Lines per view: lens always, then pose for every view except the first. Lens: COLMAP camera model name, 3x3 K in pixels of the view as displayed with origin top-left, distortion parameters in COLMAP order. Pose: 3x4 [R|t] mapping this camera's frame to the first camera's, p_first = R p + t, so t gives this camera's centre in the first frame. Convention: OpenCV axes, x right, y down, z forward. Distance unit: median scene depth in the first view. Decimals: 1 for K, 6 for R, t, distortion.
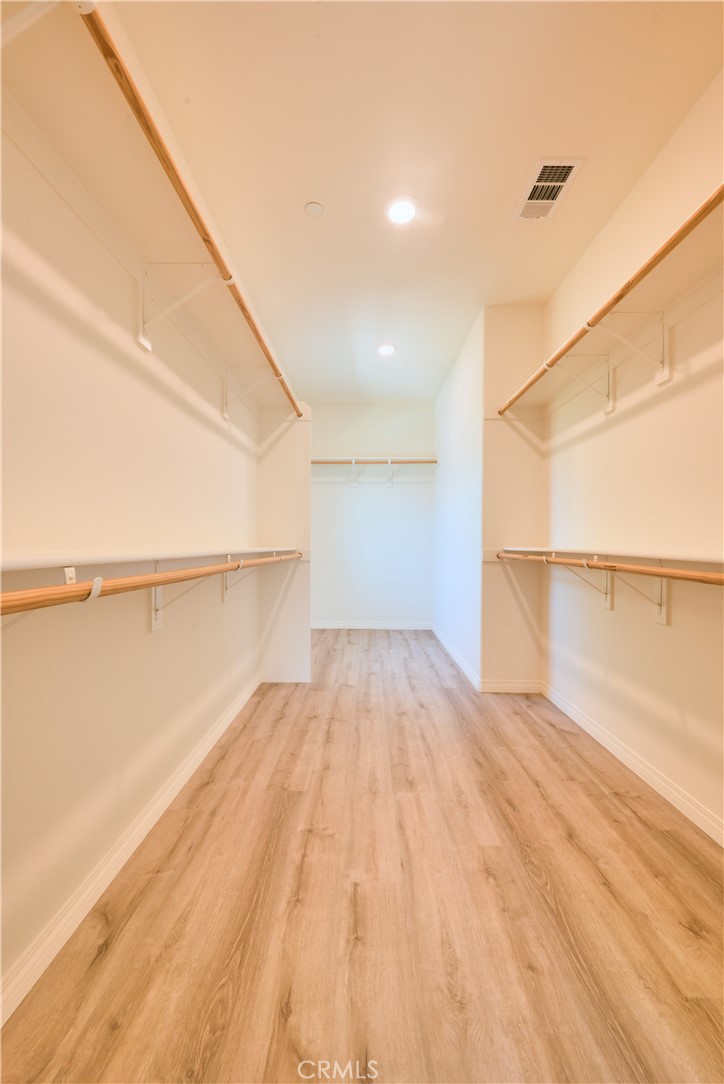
lens RADIAL K [[423.9, 0, 360.1], [0, 423.9, 546.9], [0, 0, 1]] dist [-0.000869, 0.000232]
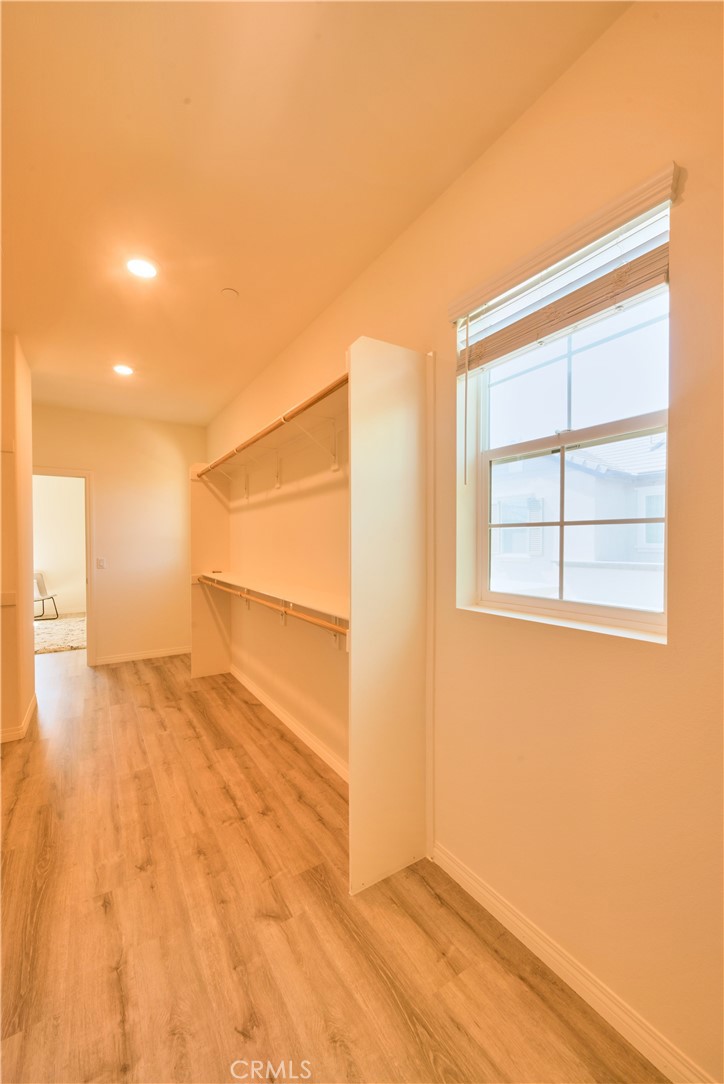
lens RADIAL K [[423.9, 0, 358.1], [0, 423.9, 541.5], [0, 0, 1]] dist [-0.000869, 0.000232]
pose [[-0.839101, -0.001413, -0.543973, 0.202543], [-0.004690, 0.999978, 0.004637, -0.135959], [0.543955, 0.006443, -0.839090, 1.941494]]
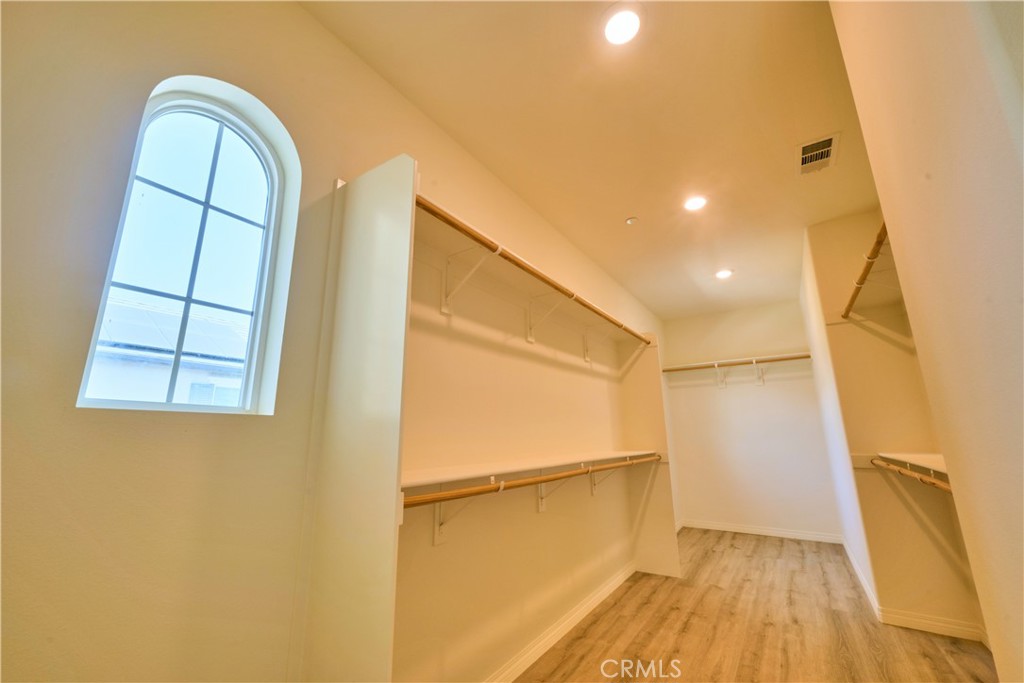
lens RADIAL K [[400.4, 0, 514.6], [0, 400.4, 341.3], [0, 0, 1]] dist [-0.000869, 0.000232]
pose [[0.837697, -0.137303, -0.528593, 0.210667], [0.009461, 0.971384, -0.237324, -0.045830], [0.546053, 0.193805, 0.815025, -0.268239]]
